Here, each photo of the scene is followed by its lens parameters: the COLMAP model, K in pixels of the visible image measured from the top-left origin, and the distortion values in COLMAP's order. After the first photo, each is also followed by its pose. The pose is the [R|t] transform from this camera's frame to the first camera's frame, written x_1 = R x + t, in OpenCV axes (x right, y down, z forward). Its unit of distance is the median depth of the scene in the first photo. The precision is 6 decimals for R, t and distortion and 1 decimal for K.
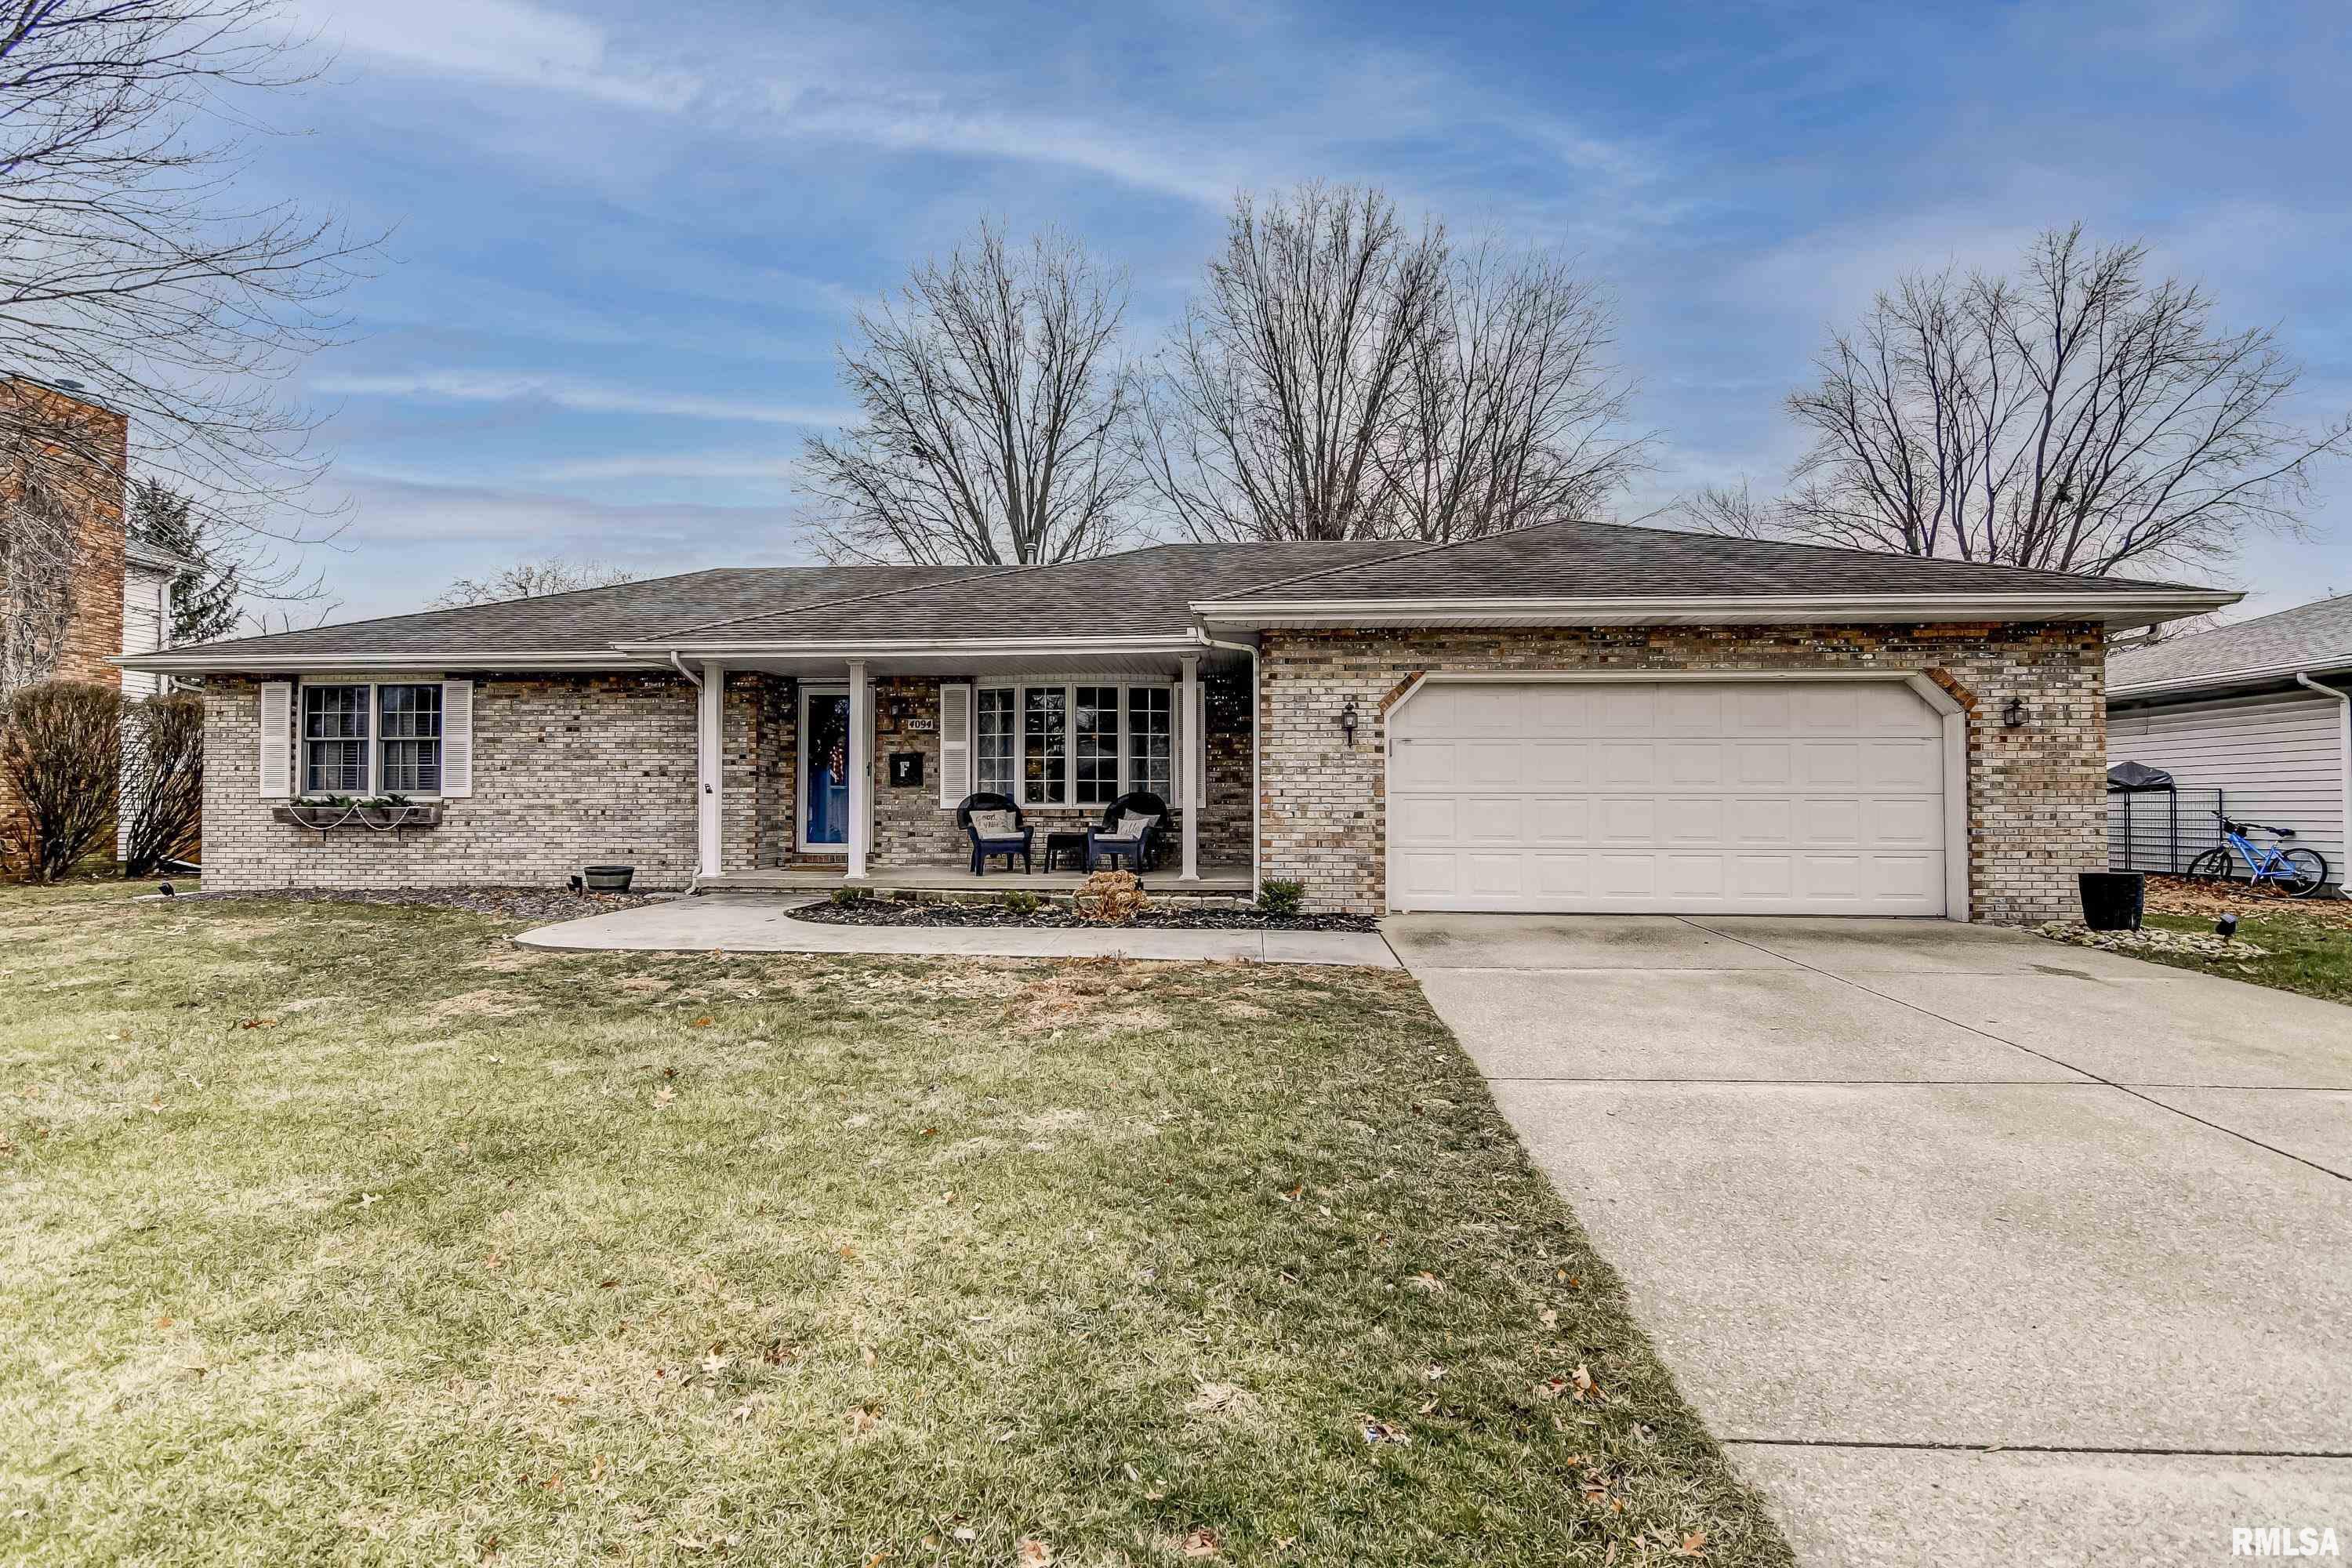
lens RADIAL K [[1121.2, 0, 1170.4], [0, 1121.2, 782.1], [0, 0, 1]] dist [0.016134, -0.014311]
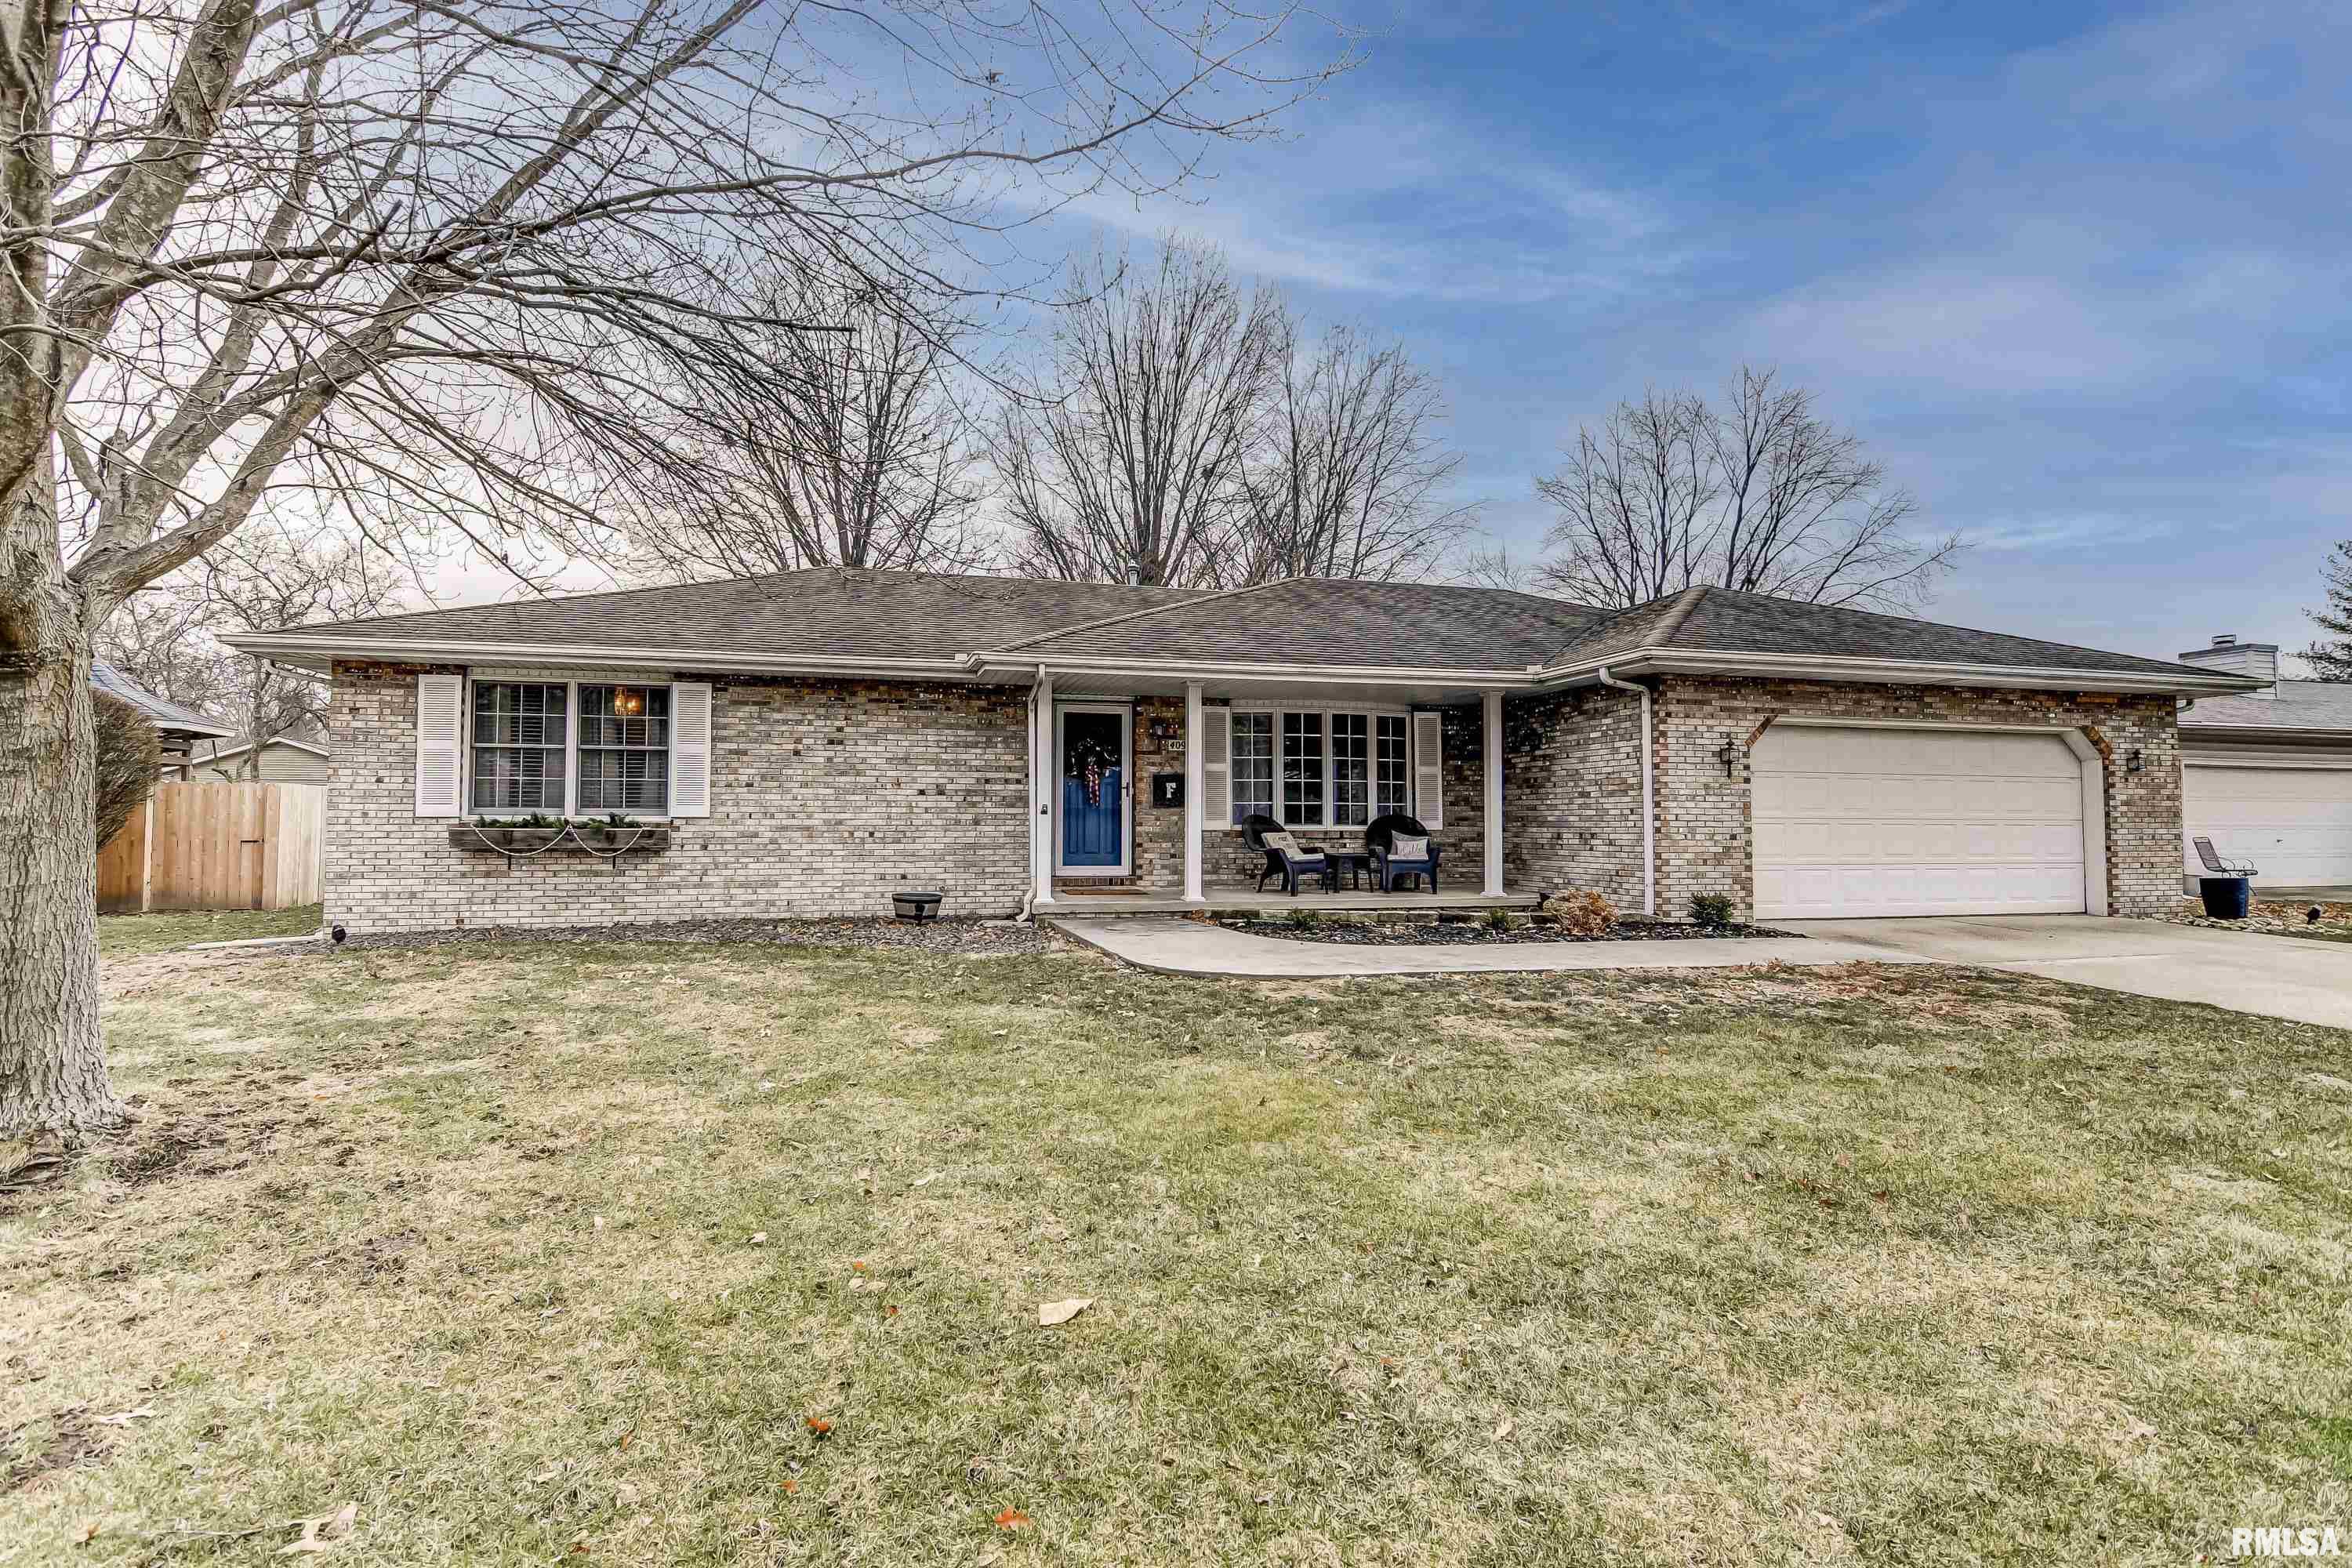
lens RADIAL K [[1121.2, 0, 1170.4], [0, 1121.2, 782.1], [0, 0, 1]] dist [0.016134, -0.014311]
pose [[0.947204, 0.013940, 0.320329, -0.564719], [-0.008582, 0.999799, -0.018132, -0.000915], [-0.320517, 0.014426, 0.947133, 0.064632]]
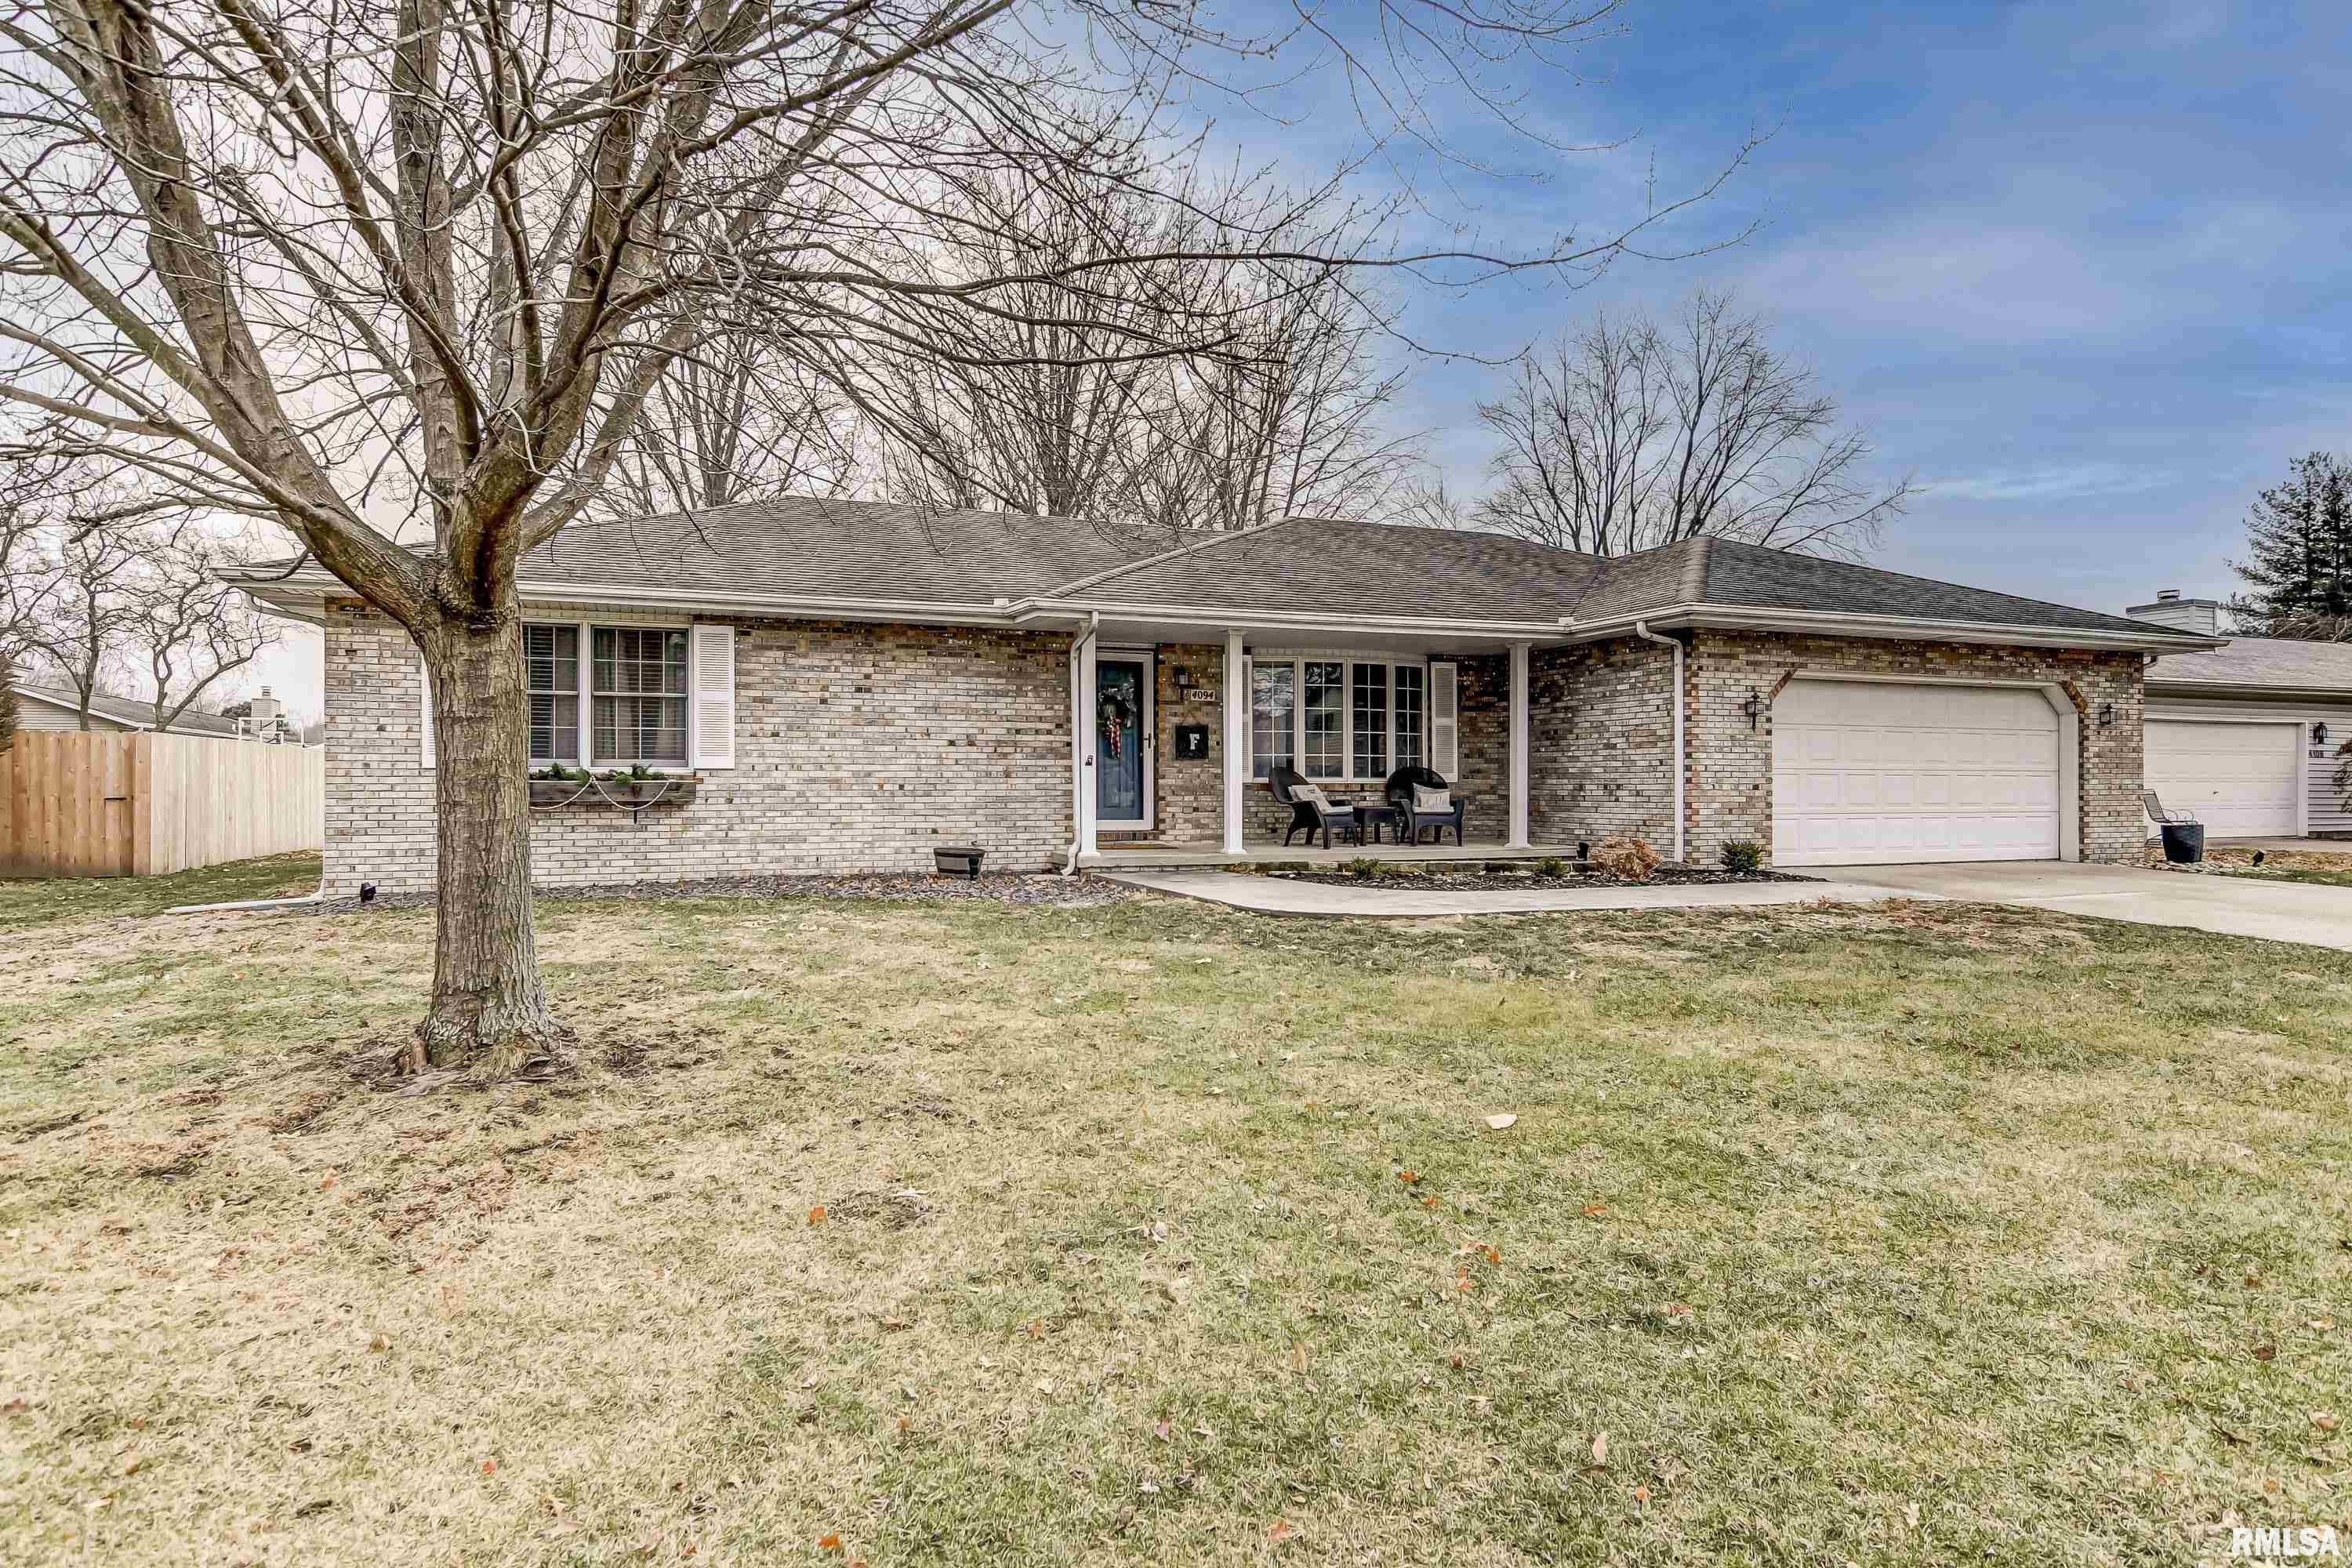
lens RADIAL K [[1287.9, 0, 1174.1], [0, 1287.9, 788.2], [0, 0, 1]] dist [0.021748, -0.022968]
pose [[0.904890, -0.001583, 0.425642, -0.734581], [-0.008628, 0.999719, 0.022061, 0.004076], [-0.425558, -0.023635, 0.904623, 0.012060]]
